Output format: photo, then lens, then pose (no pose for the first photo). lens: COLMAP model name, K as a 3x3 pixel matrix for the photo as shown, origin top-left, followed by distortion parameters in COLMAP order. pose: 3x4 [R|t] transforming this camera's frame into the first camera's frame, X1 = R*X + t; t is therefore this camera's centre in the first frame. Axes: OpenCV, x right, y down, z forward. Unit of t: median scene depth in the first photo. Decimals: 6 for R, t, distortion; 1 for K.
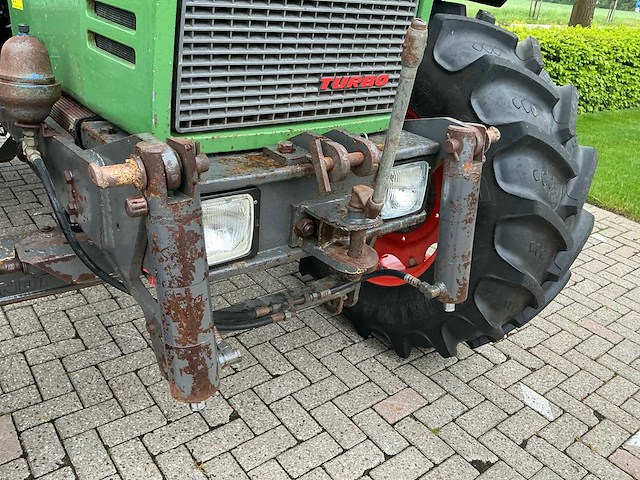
lens RADIAL K [[526.9, 0, 320.0], [0, 526.9, 240.0], [0, 0, 1]] dist [0.129145, -0.261545]
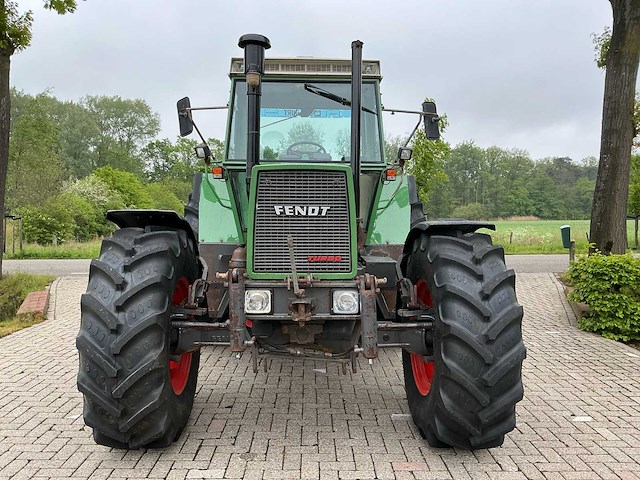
lens RADIAL K [[526.9, 0, 320.0], [0, 526.9, 240.0], [0, 0, 1]] dist [0.129145, -0.261545]
pose [[0.817748, -0.035797, -0.574462, 1.034595], [-0.197752, 0.919835, -0.338818, 0.341858], [0.540539, 0.390669, 0.745114, -0.693856]]
